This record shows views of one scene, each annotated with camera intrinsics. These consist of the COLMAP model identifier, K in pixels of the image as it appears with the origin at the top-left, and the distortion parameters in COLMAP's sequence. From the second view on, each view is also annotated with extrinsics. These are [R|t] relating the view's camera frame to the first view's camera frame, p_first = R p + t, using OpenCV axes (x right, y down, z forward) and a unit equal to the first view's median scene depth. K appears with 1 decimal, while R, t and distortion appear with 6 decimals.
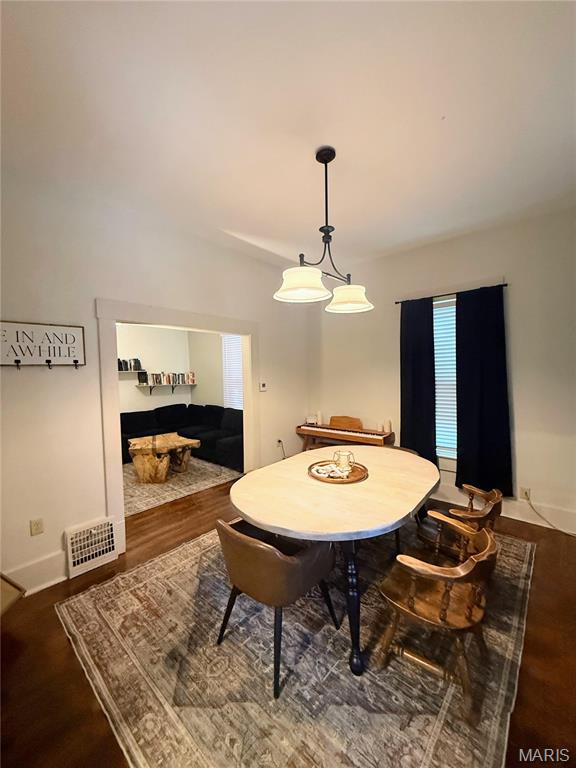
lens RADIAL K [[305.1, 0, 288.0], [0, 305.1, 384.0], [0, 0, 1]] dist [0.000539, 0.000124]
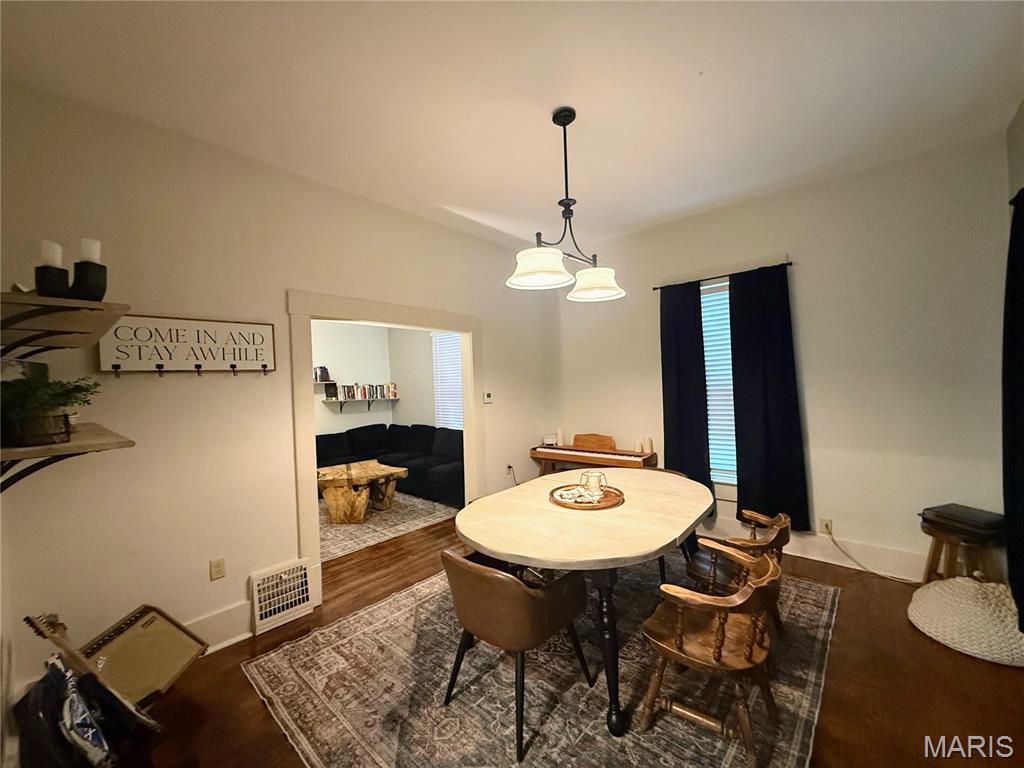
lens RADIAL K [[406.8, 0, 509.3], [0, 406.8, 386.3], [0, 0, 1]] dist [0.000539, 0.000124]
pose [[0.999792, -0.016608, -0.011820, -0.024263], [0.016195, 0.999282, -0.034252, 0.030071], [0.012380, 0.034054, 0.999343, -0.091980]]
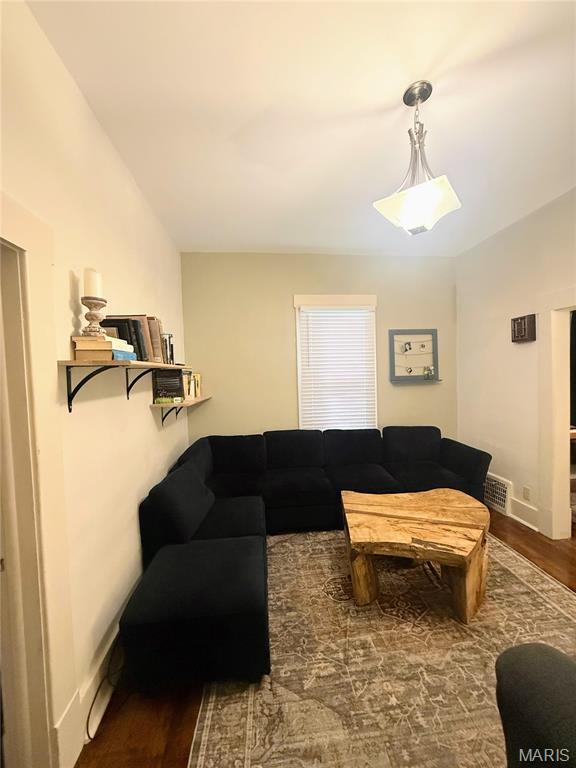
lens RADIAL K [[305.1, 0, 288.0], [0, 305.1, 384.0], [0, 0, 1]] dist [0.000539, 0.000124]
pose [[0.682940, -0.030134, 0.729853, -1.817995], [0.057279, 0.998281, -0.012380, -0.022667], [-0.728225, 0.050260, 0.683492, 1.694410]]
